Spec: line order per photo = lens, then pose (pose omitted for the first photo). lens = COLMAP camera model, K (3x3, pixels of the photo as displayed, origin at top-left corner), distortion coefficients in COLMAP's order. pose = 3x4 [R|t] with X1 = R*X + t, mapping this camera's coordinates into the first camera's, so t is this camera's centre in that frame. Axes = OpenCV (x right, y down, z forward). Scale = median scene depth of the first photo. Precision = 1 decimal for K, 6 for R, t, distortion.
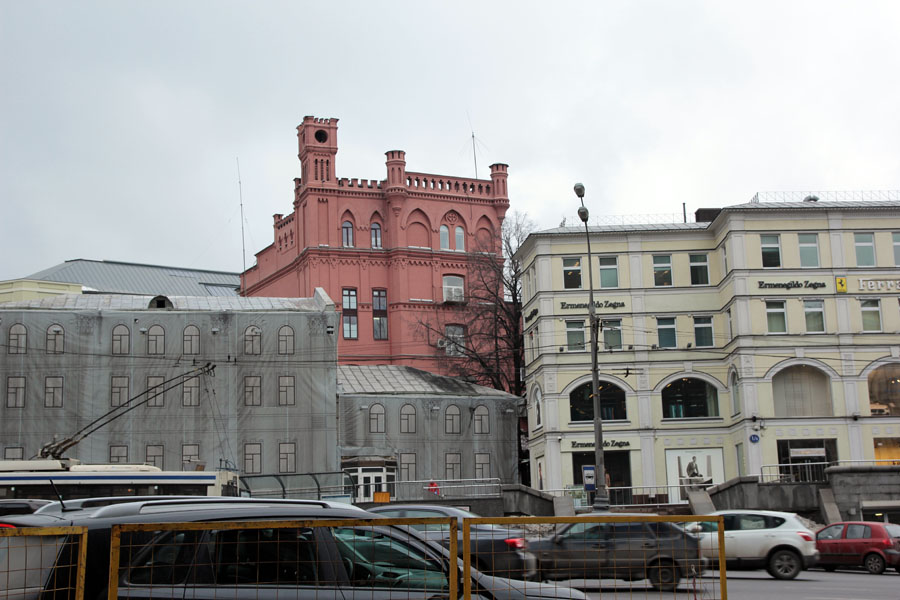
lens RADIAL K [[1275.9, 0, 450.0], [0, 1275.9, 300.0], [0, 0, 1]] dist [0.062329, 0.091041]
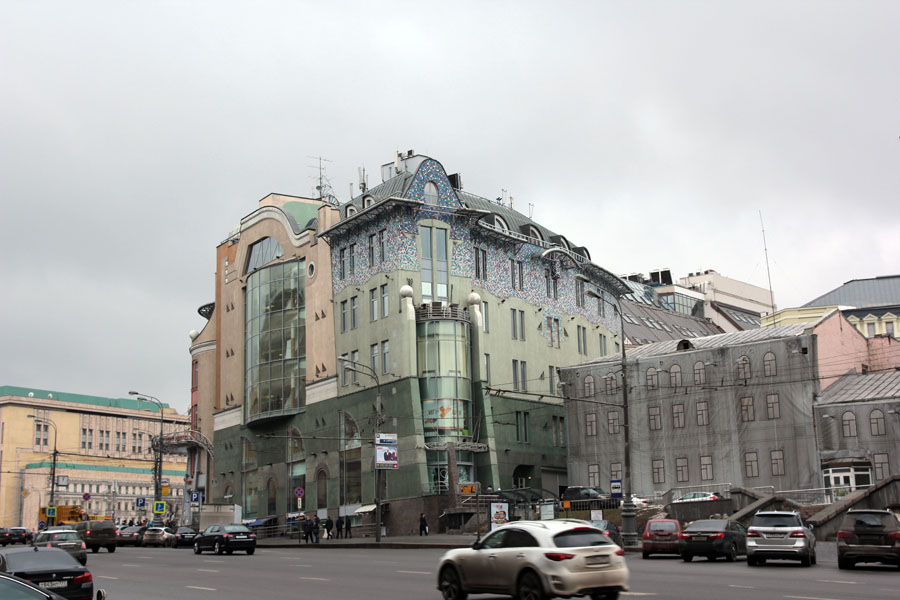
lens RADIAL K [[1275.9, 0, 450.0], [0, 1275.9, 300.0], [0, 0, 1]] dist [0.062329, 0.091041]
pose [[0.629075, -0.144700, -0.763758, 0.612817], [0.153326, 0.986317, -0.060578, -0.000963], [0.762073, -0.078996, 0.642654, 0.008460]]
